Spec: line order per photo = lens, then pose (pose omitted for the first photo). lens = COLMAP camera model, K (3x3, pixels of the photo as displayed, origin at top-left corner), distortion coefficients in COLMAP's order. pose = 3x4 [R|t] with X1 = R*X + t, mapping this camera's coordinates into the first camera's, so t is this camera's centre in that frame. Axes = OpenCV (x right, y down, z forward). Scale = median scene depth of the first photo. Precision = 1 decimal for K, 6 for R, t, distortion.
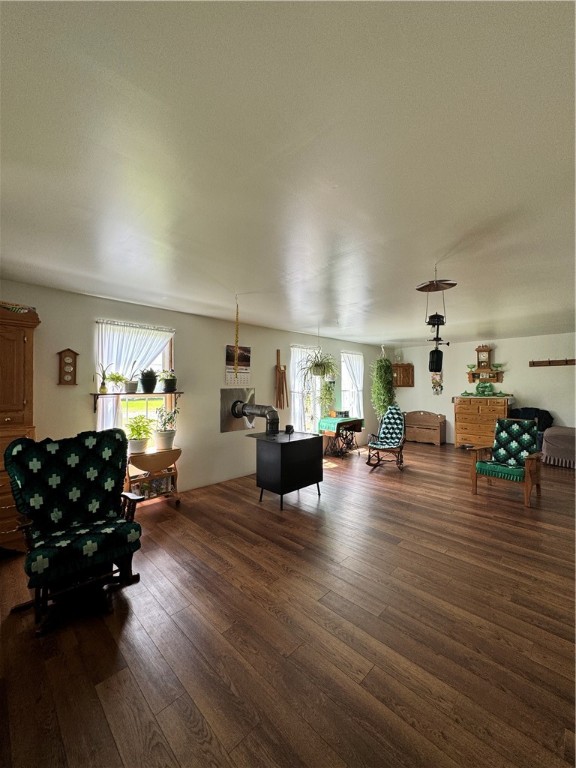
lens RADIAL K [[306.9, 0, 291.5], [0, 306.9, 383.3], [0, 0, 1]] dist [-0.001185, -0.000094]
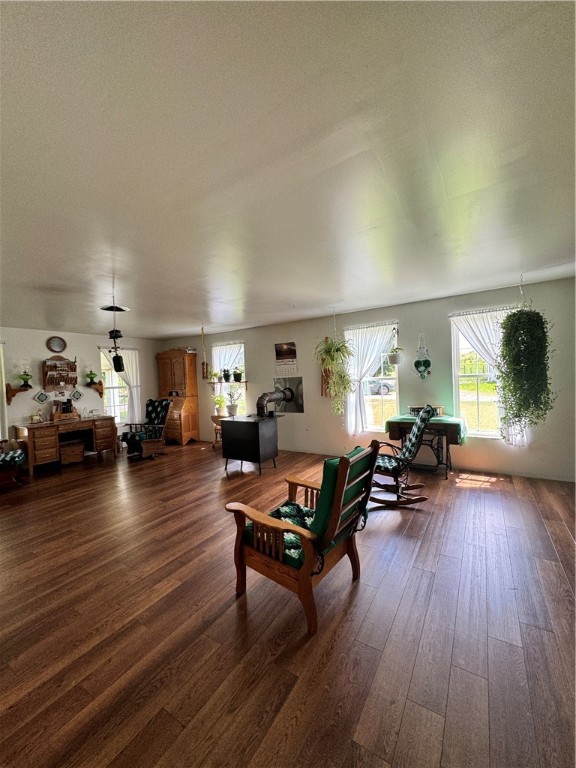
lens RADIAL K [[306.9, 0, 291.5], [0, 306.9, 383.3], [0, 0, 1]] dist [-0.001185, -0.000094]
pose [[0.225870, 0.013117, -0.974069, 1.298963], [0.049892, 0.998441, 0.025014, 0.012701], [0.972879, -0.054249, 0.224863, 0.955101]]
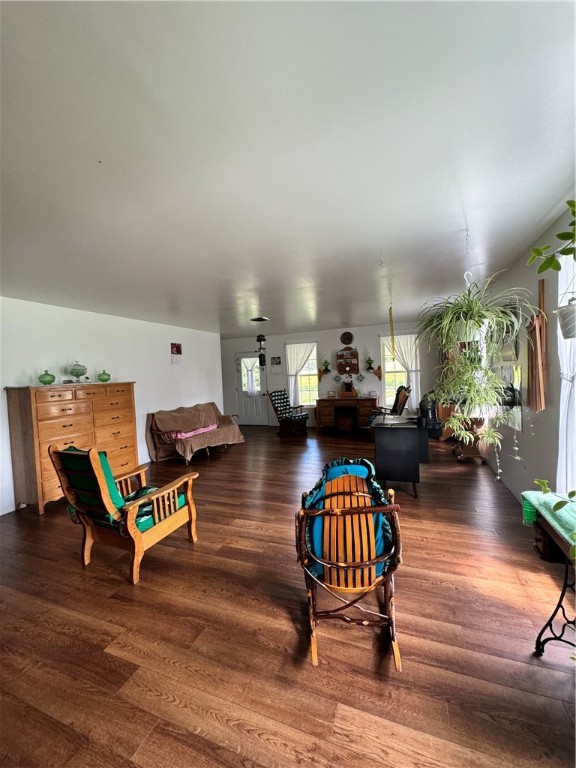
lens RADIAL K [[306.9, 0, 291.5], [0, 306.9, 383.3], [0, 0, 1]] dist [-0.001185, -0.000094]
pose [[-0.909799, 0.056251, -0.411221, 0.710806], [0.050291, 0.998414, 0.025307, 0.021062], [0.411992, 0.002343, -0.911185, 1.834548]]
